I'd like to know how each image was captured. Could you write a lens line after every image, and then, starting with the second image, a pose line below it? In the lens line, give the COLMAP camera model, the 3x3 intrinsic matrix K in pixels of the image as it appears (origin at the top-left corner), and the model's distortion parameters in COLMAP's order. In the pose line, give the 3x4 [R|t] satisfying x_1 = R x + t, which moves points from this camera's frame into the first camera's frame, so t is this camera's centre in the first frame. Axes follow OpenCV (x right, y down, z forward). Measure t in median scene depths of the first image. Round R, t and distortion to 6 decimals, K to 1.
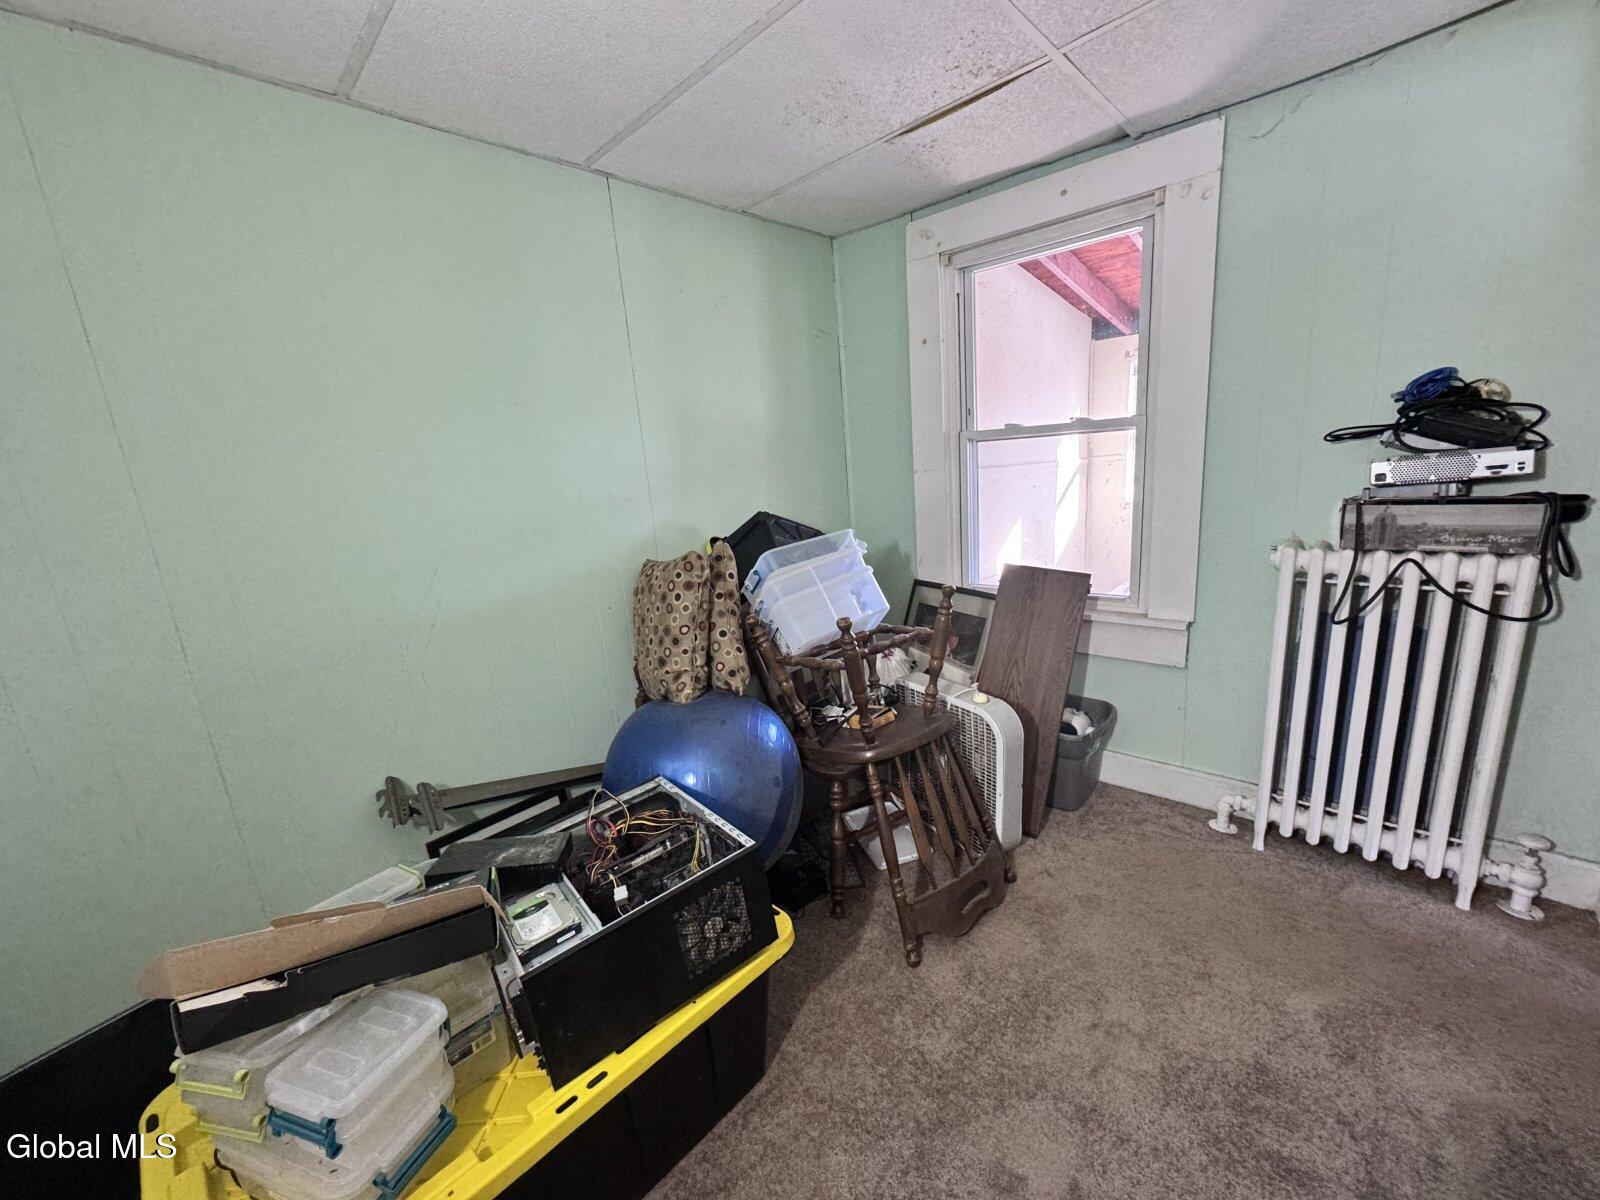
lens RADIAL K [[638.2, 0, 793.8], [0, 638.2, 602.0], [0, 0, 1]] dist [-0.000625, 0.000032]
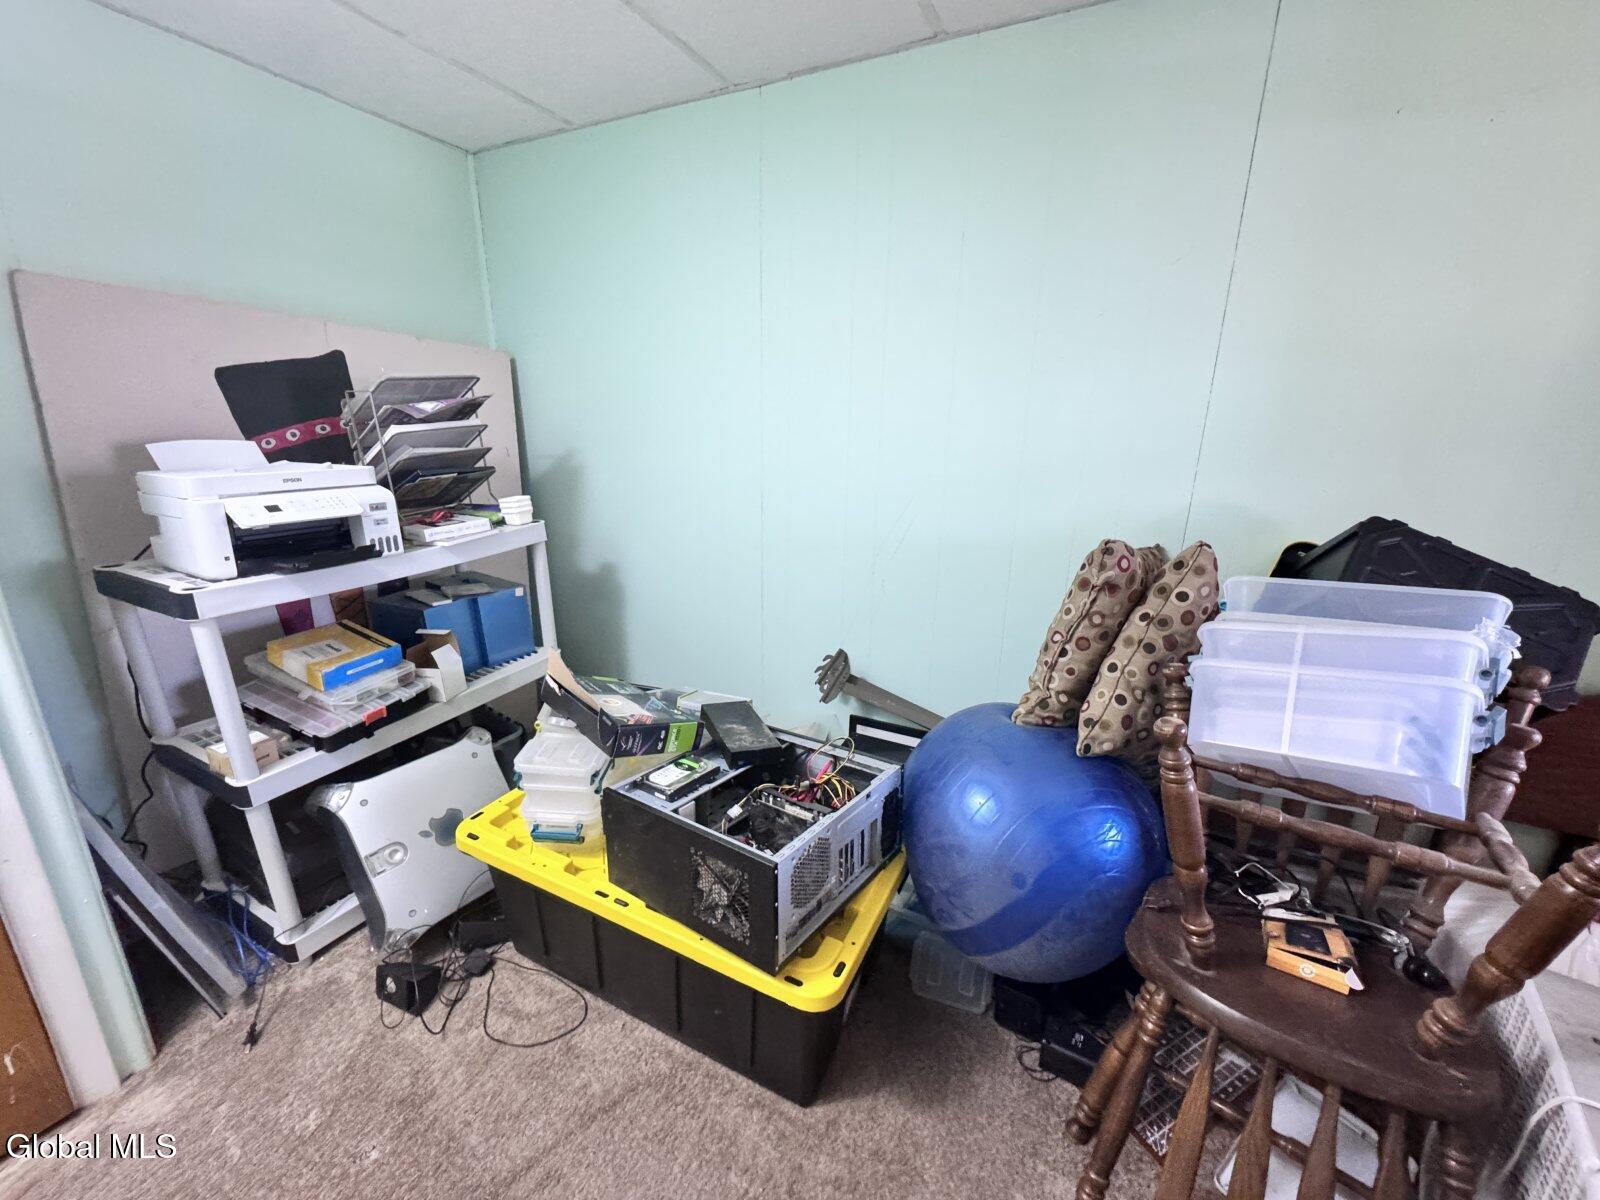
lens RADIAL K [[638.2, 0, 793.0], [0, 638.2, 598.0], [0, 0, 1]] dist [-0.000625, 0.000032]
pose [[0.287519, 0.338806, -0.895848, 0.412677], [-0.249808, 0.929495, 0.271356, -0.130953], [0.924624, 0.145770, 0.351884, 0.464717]]
